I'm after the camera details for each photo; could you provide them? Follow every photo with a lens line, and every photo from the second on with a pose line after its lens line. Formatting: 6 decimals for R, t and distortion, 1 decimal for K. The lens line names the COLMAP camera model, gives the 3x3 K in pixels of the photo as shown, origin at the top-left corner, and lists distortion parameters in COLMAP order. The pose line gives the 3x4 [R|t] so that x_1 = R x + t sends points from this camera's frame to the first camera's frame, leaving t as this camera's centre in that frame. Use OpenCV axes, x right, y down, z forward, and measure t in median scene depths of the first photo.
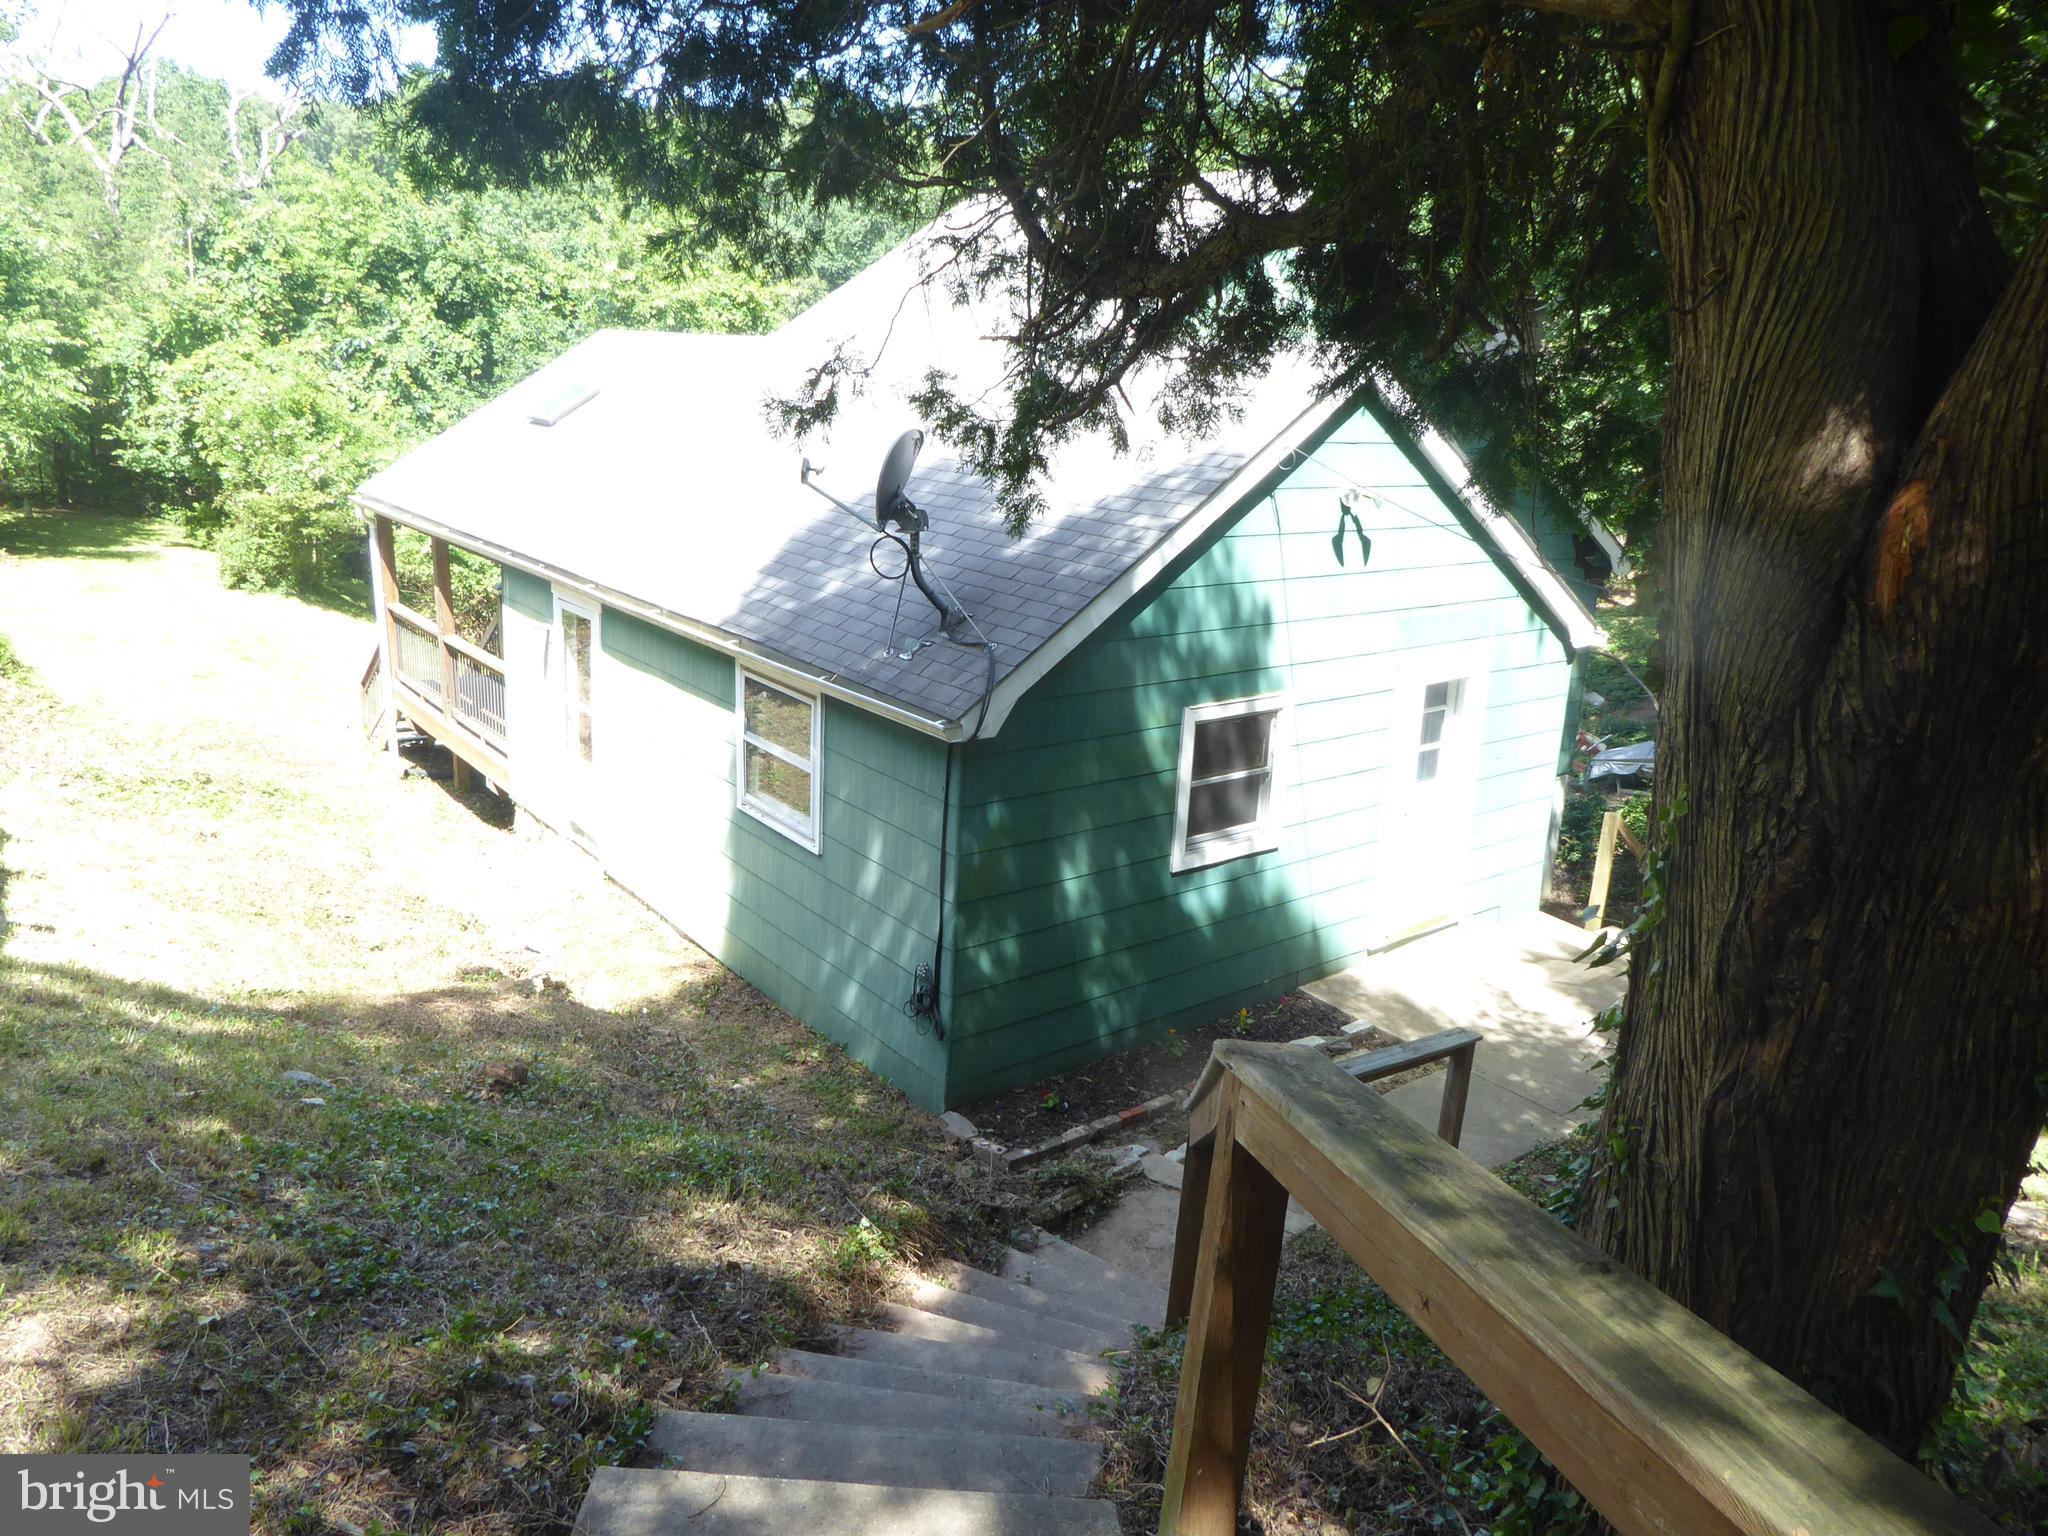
lens RADIAL K [[1452.9, 0, 1033.9], [0, 1452.9, 766.4], [0, 0, 1]] dist [-0.030837, -0.001975]
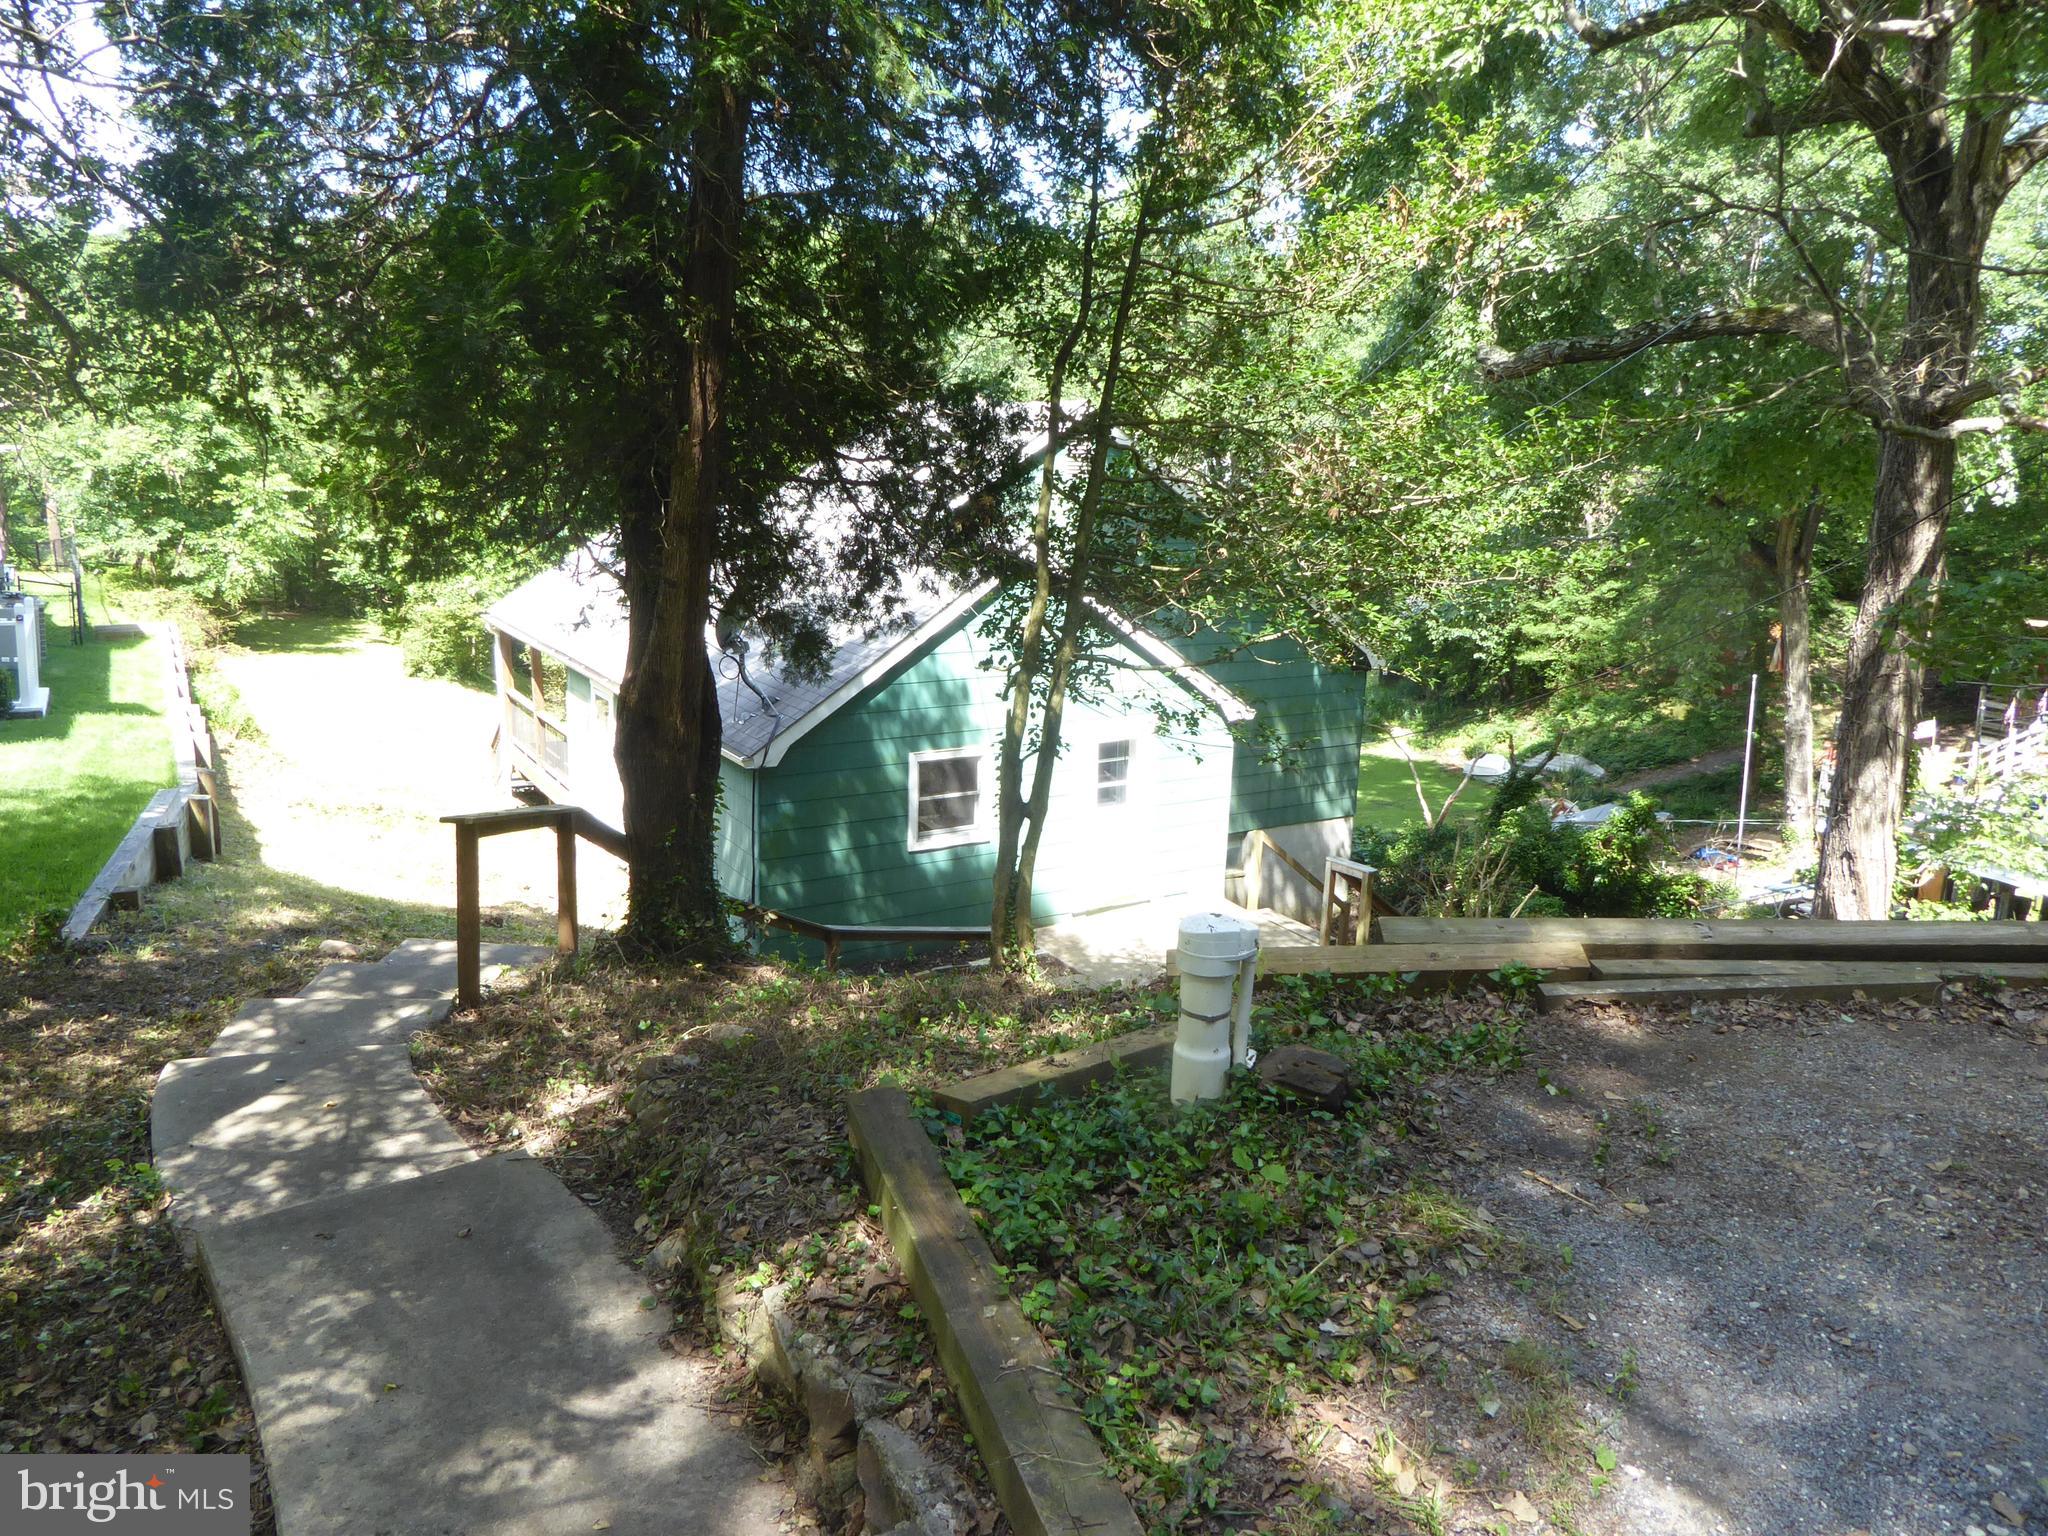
lens RADIAL K [[1452.9, 0, 1033.9], [0, 1452.9, 766.4], [0, 0, 1]] dist [-0.030837, -0.001975]
pose [[0.993558, 0.004029, -0.113257, 0.413386], [-0.010091, 0.998543, -0.053006, 0.059984], [0.112879, 0.053807, 0.992151, -0.634183]]
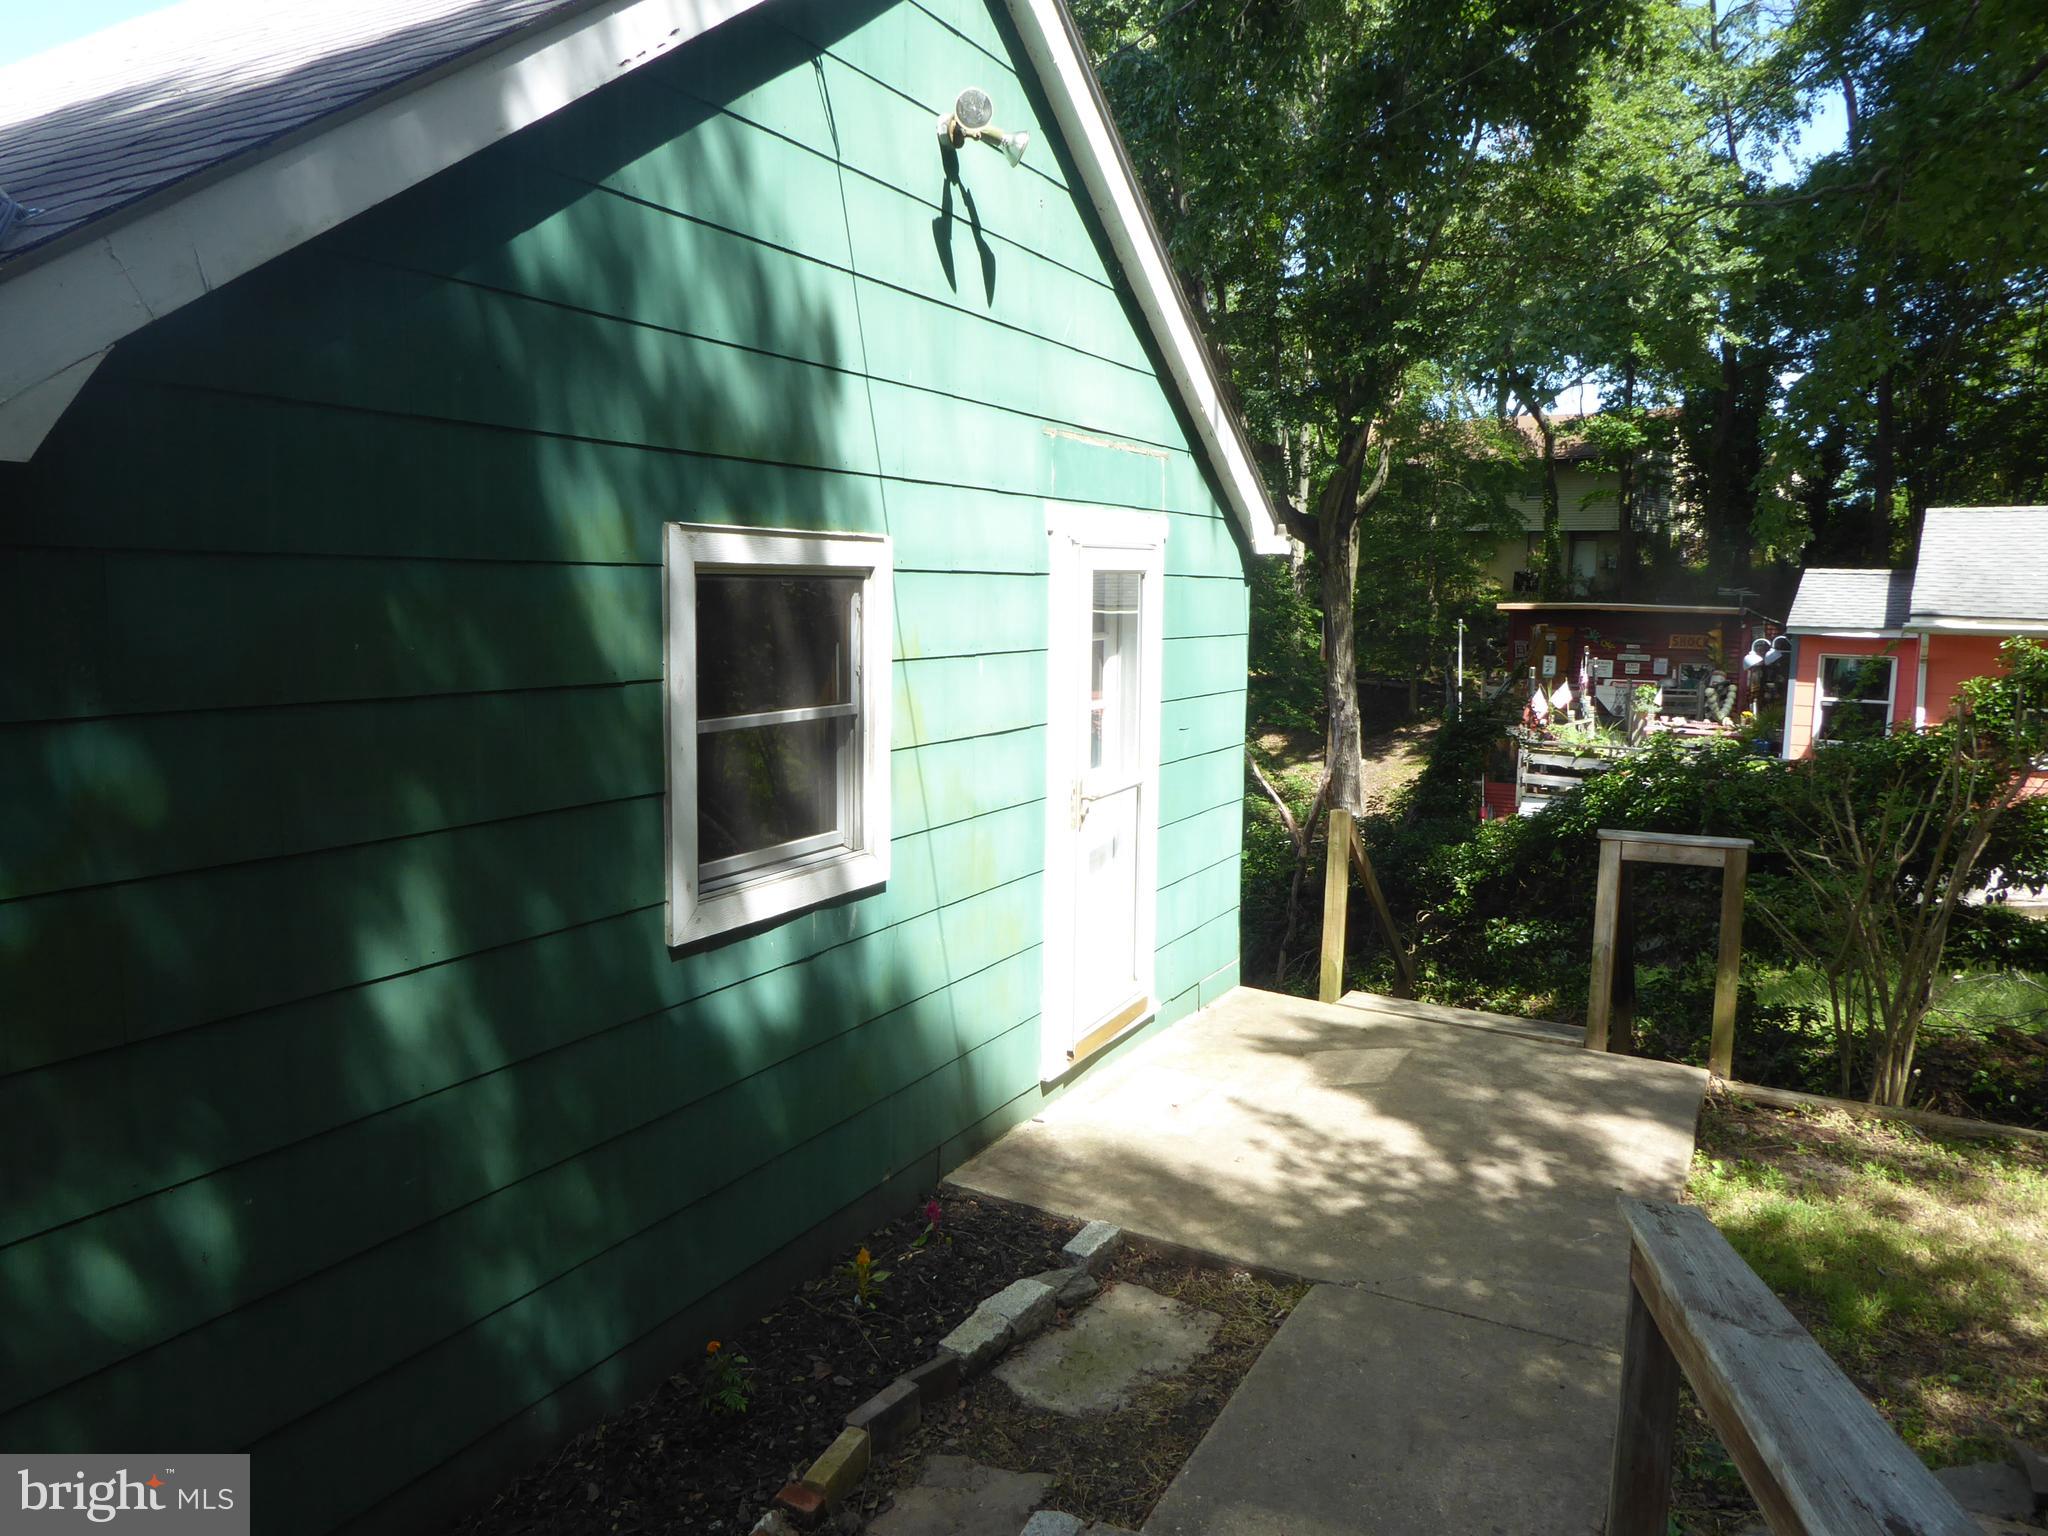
lens RADIAL K [[1422.3, 0, 977.3], [0, 1422.3, 736.5], [0, 0, 1]] dist [0.001998, 0.000022]
pose [[0.930152, -0.078056, 0.358782, 0.034073], [0.132825, 0.982497, -0.130602, 0.076132], [-0.342308, 0.169135, 0.924239, 0.573632]]
